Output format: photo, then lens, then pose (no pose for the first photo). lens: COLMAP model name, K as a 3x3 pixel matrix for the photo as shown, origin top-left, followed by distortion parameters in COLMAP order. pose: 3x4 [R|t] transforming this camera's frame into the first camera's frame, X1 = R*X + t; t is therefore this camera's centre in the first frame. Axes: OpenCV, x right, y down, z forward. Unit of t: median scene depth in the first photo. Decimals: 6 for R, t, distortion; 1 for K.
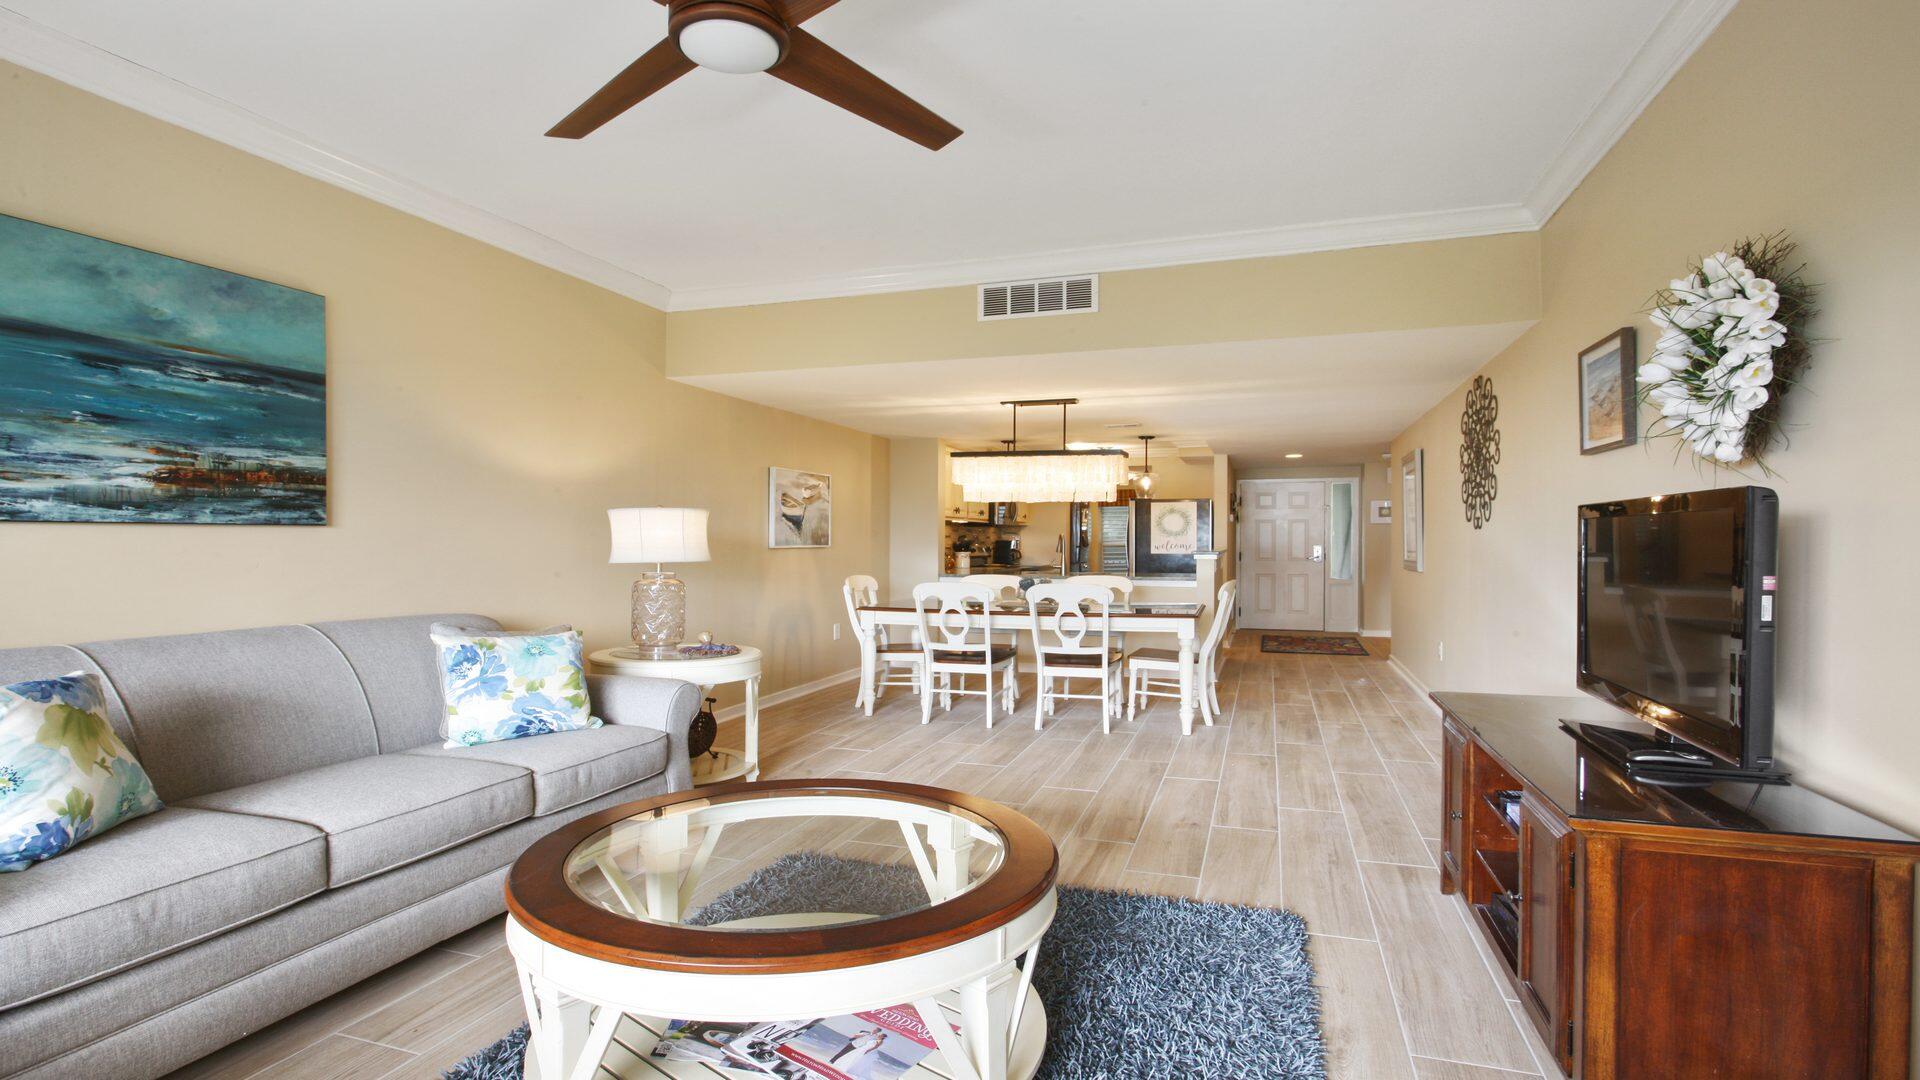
lens RADIAL K [[919.8, 0, 968.1], [0, 919.8, 542.5], [0, 0, 1]] dist [-0.009820, 0.002549]
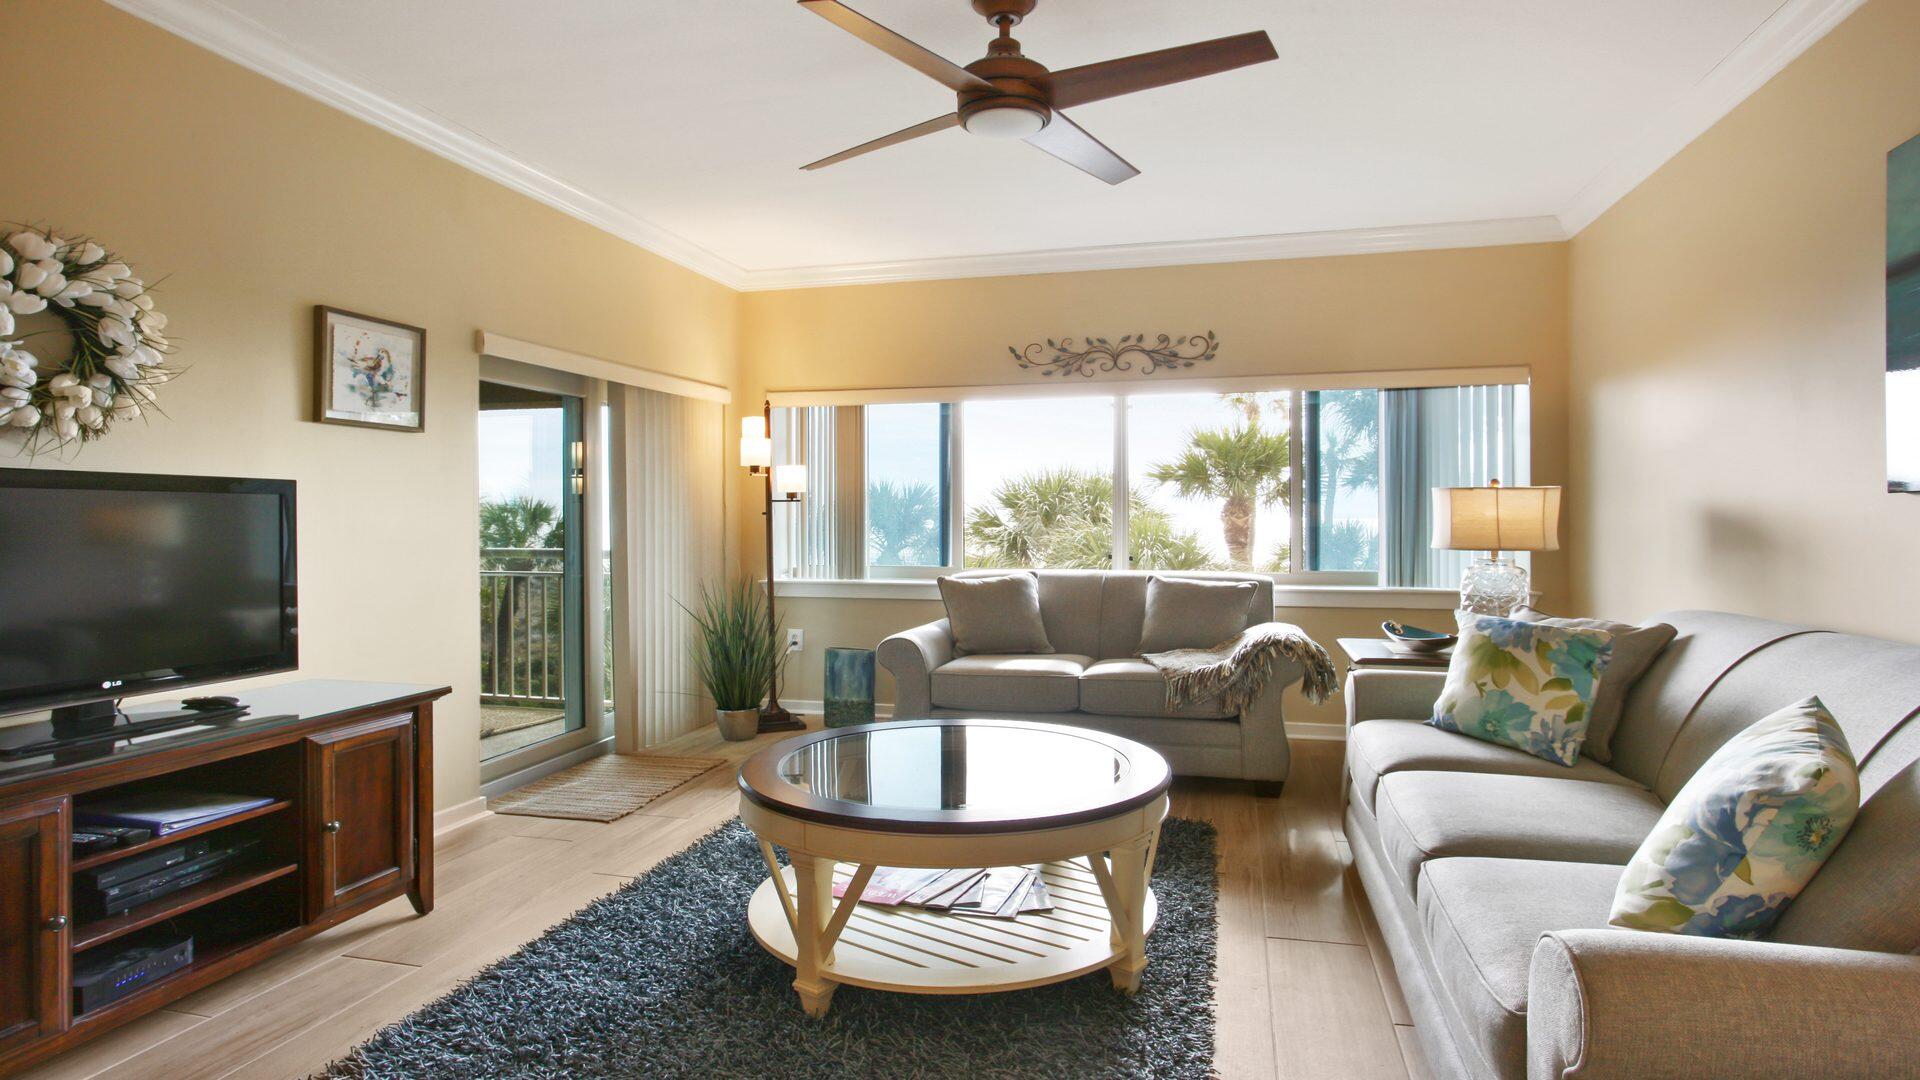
lens RADIAL K [[1039.3, 0, 947.6], [0, 1039.3, 506.0], [0, 0, 1]] dist [-0.030702, 0.005964]
pose [[-0.998261, 0.003801, -0.058821, -0.023258], [0.004486, 0.999924, -0.011524, -0.000403], [0.058773, -0.011768, -0.998202, 0.513749]]
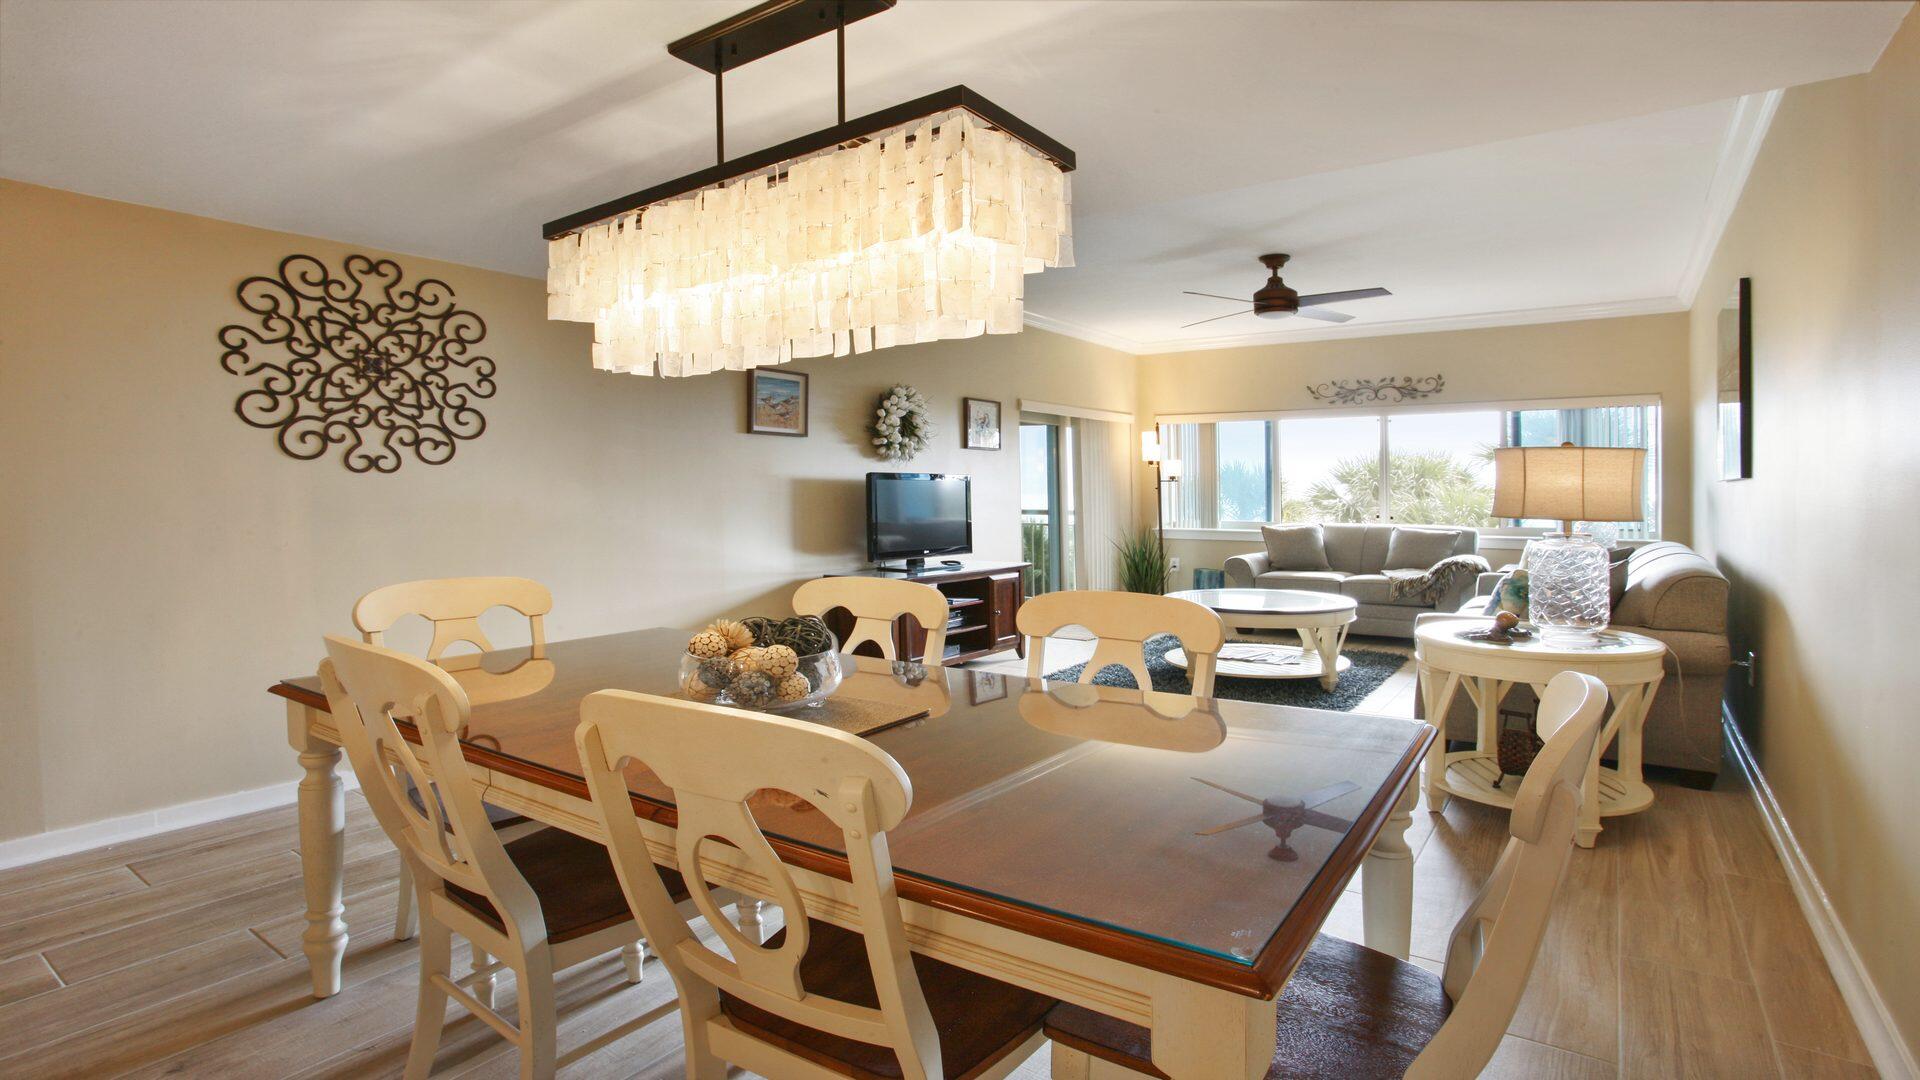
lens RADIAL K [[919.8, 0, 983.5], [0, 919.8, 454.9], [0, 0, 1]] dist [-0.009820, 0.002549]
pose [[-0.961646, 0.012100, 0.274027, -0.038346], [0.001001, 0.999175, -0.040606, -0.000004], [-0.274293, -0.038774, -0.960864, 0.844272]]
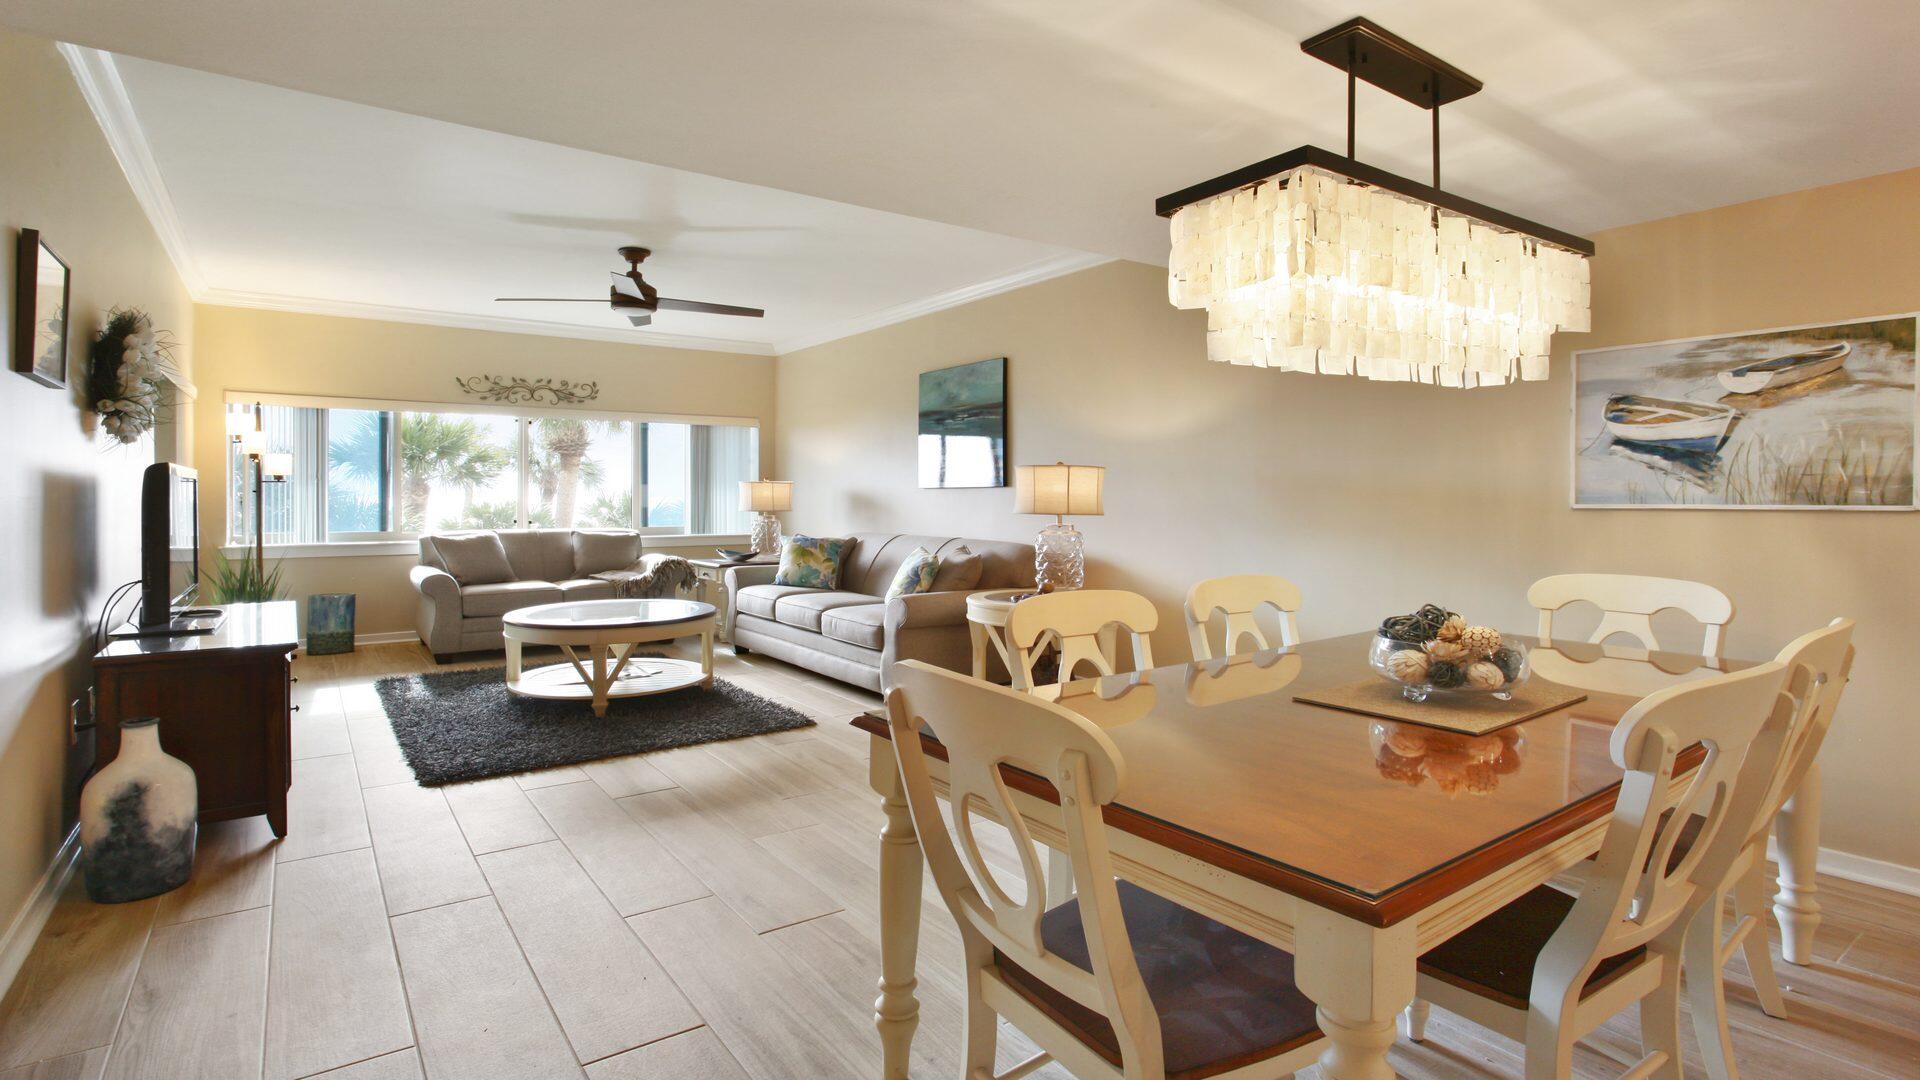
lens RADIAL K [[919.8, 0, 932.7], [0, 919.8, 491.7], [0, 0, 1]] dist [-0.009820, 0.002549]
pose [[-0.606146, -0.000899, -0.795353, 0.288516], [0.001006, 0.999998, -0.001896, -0.001754], [0.795353, -0.001949, -0.606144, 0.711039]]
